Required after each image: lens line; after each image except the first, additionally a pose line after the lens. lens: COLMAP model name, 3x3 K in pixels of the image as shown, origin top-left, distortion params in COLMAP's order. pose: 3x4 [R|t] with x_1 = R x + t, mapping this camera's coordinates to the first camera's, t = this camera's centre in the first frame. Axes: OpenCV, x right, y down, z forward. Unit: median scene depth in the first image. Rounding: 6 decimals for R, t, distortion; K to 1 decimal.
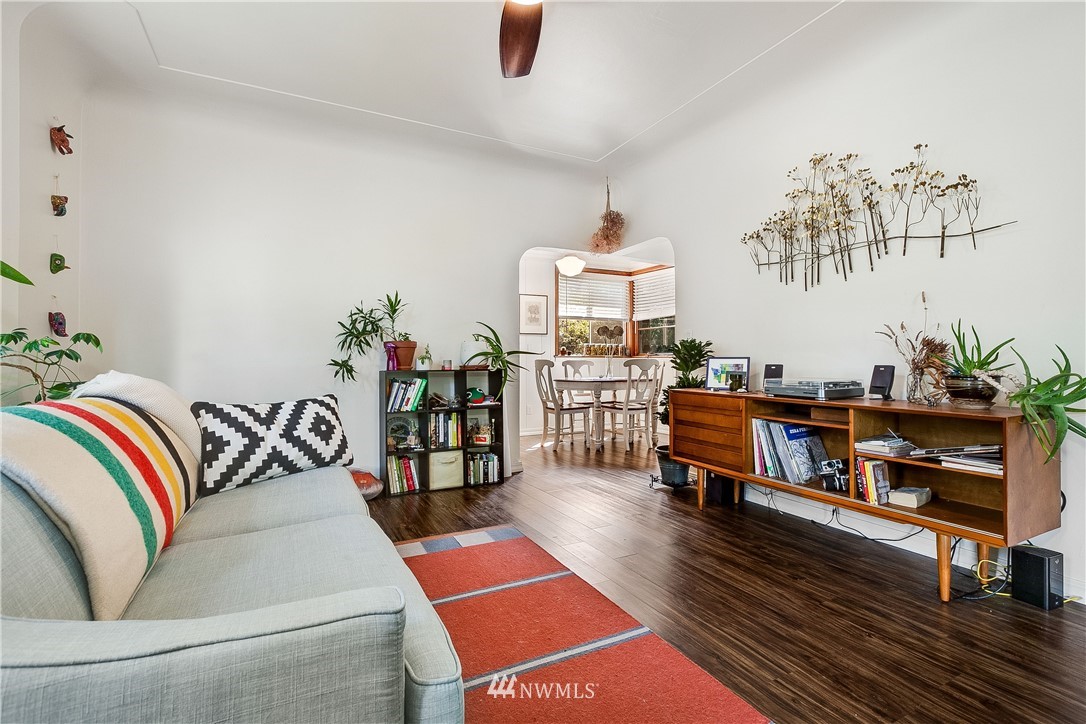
lens RADIAL K [[486.0, 0, 532.0], [0, 486.0, 362.8], [0, 0, 1]] dist [-0.000185, -0.000427]
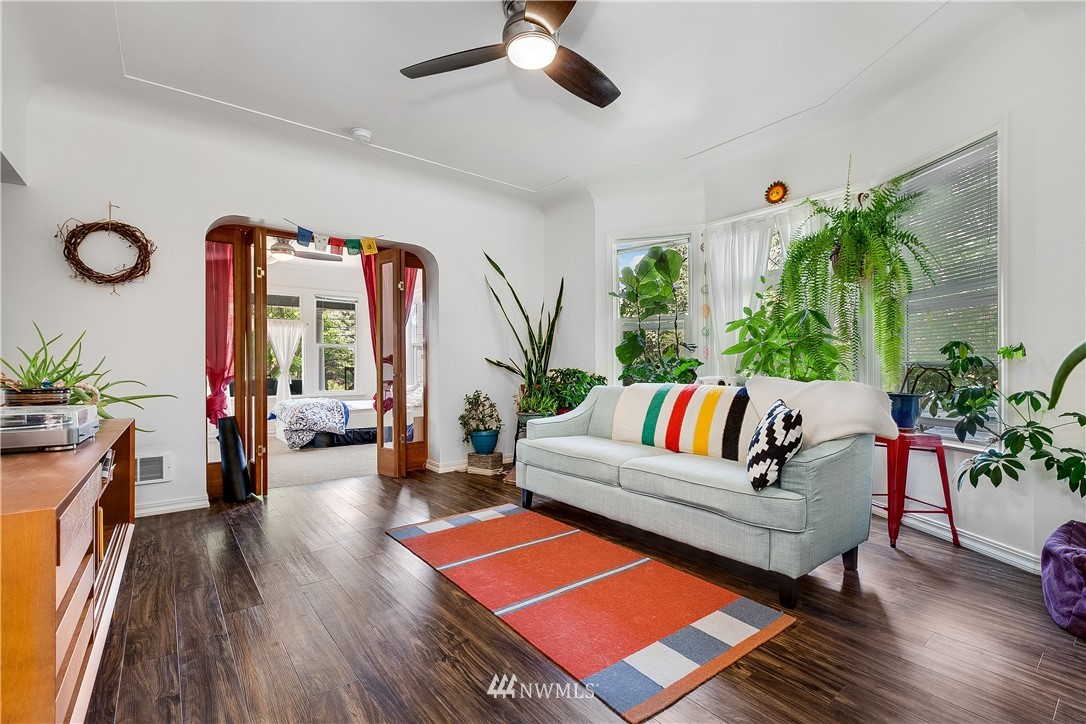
lens RADIAL K [[486.0, 0, 532.0], [0, 486.0, 362.8], [0, 0, 1]] dist [-0.000185, -0.000427]
pose [[-0.983374, 0.003203, -0.181564, 0.104683], [0.005700, 0.999896, -0.013228, -0.002703], [0.181503, -0.014043, -0.983290, 1.120071]]
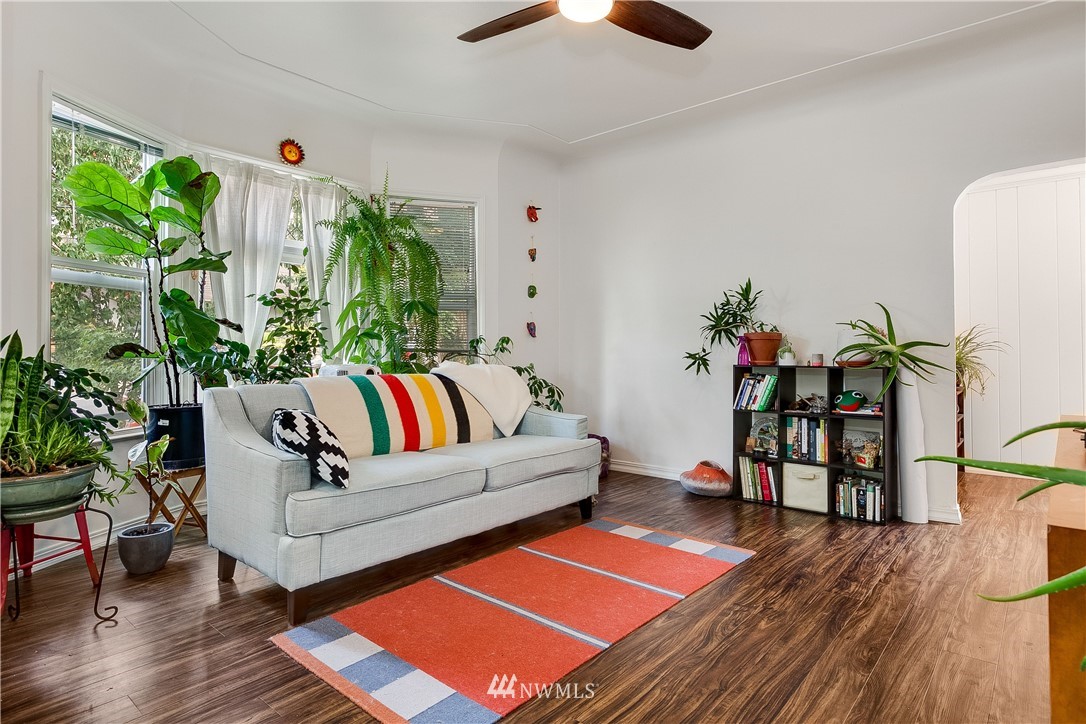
lens RADIAL K [[597.7, 0, 539.5], [0, 597.7, 339.8], [0, 0, 1]] dist [0.000243, 0.000420]
pose [[0.380529, -0.008476, -0.924730, 0.600471], [-0.001775, 0.999949, -0.009896, -0.019090], [0.924767, 0.005407, 0.380494, 0.199704]]
